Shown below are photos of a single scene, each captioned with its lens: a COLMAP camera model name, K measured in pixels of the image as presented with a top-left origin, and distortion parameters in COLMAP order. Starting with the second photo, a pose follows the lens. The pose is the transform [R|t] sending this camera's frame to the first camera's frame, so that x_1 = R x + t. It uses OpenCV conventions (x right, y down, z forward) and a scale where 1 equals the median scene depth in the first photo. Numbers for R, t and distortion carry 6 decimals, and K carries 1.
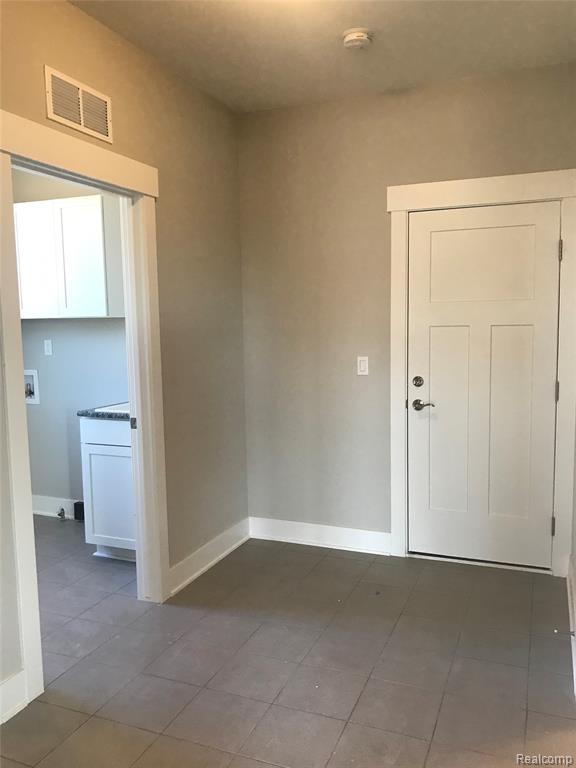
lens RADIAL K [[634.9, 0, 288.0], [0, 634.9, 384.0], [0, 0, 1]] dist [0.052002, -0.065500]
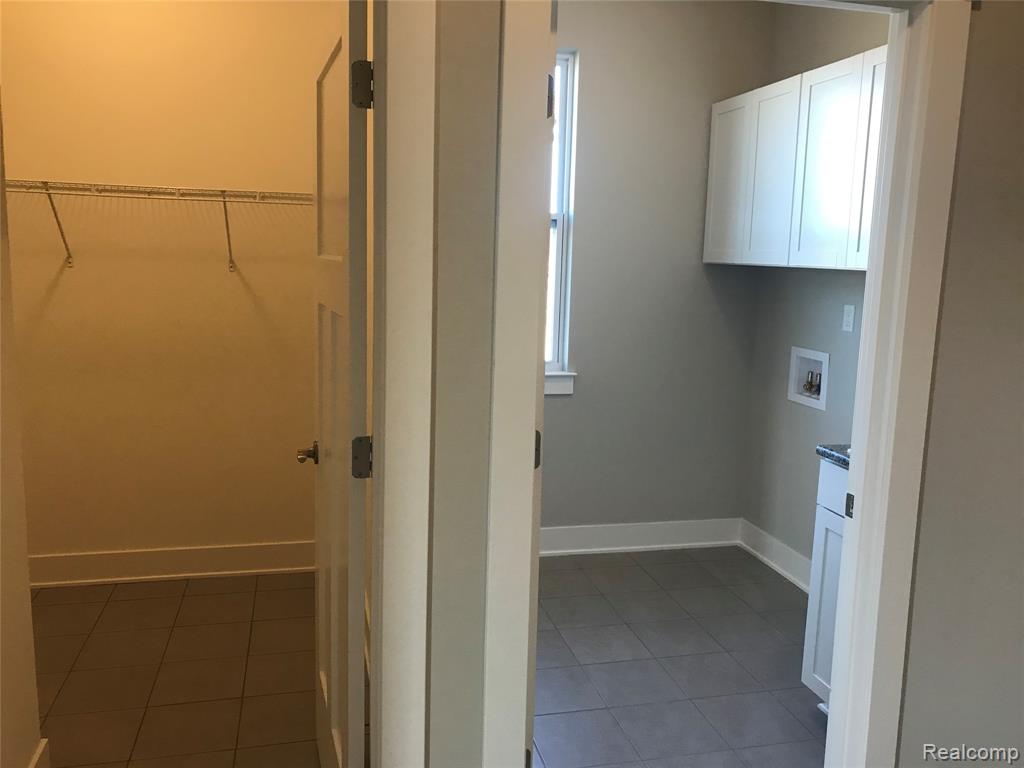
lens RADIAL K [[846.5, 0, 512.0], [0, 846.5, 384.0], [0, 0, 1]] dist [0.052002, -0.065500]
pose [[0.583072, 0.161259, -0.796256, 0.083516], [-0.119371, 0.986470, 0.112370, -0.057862], [0.803603, 0.029530, 0.594433, 0.354953]]
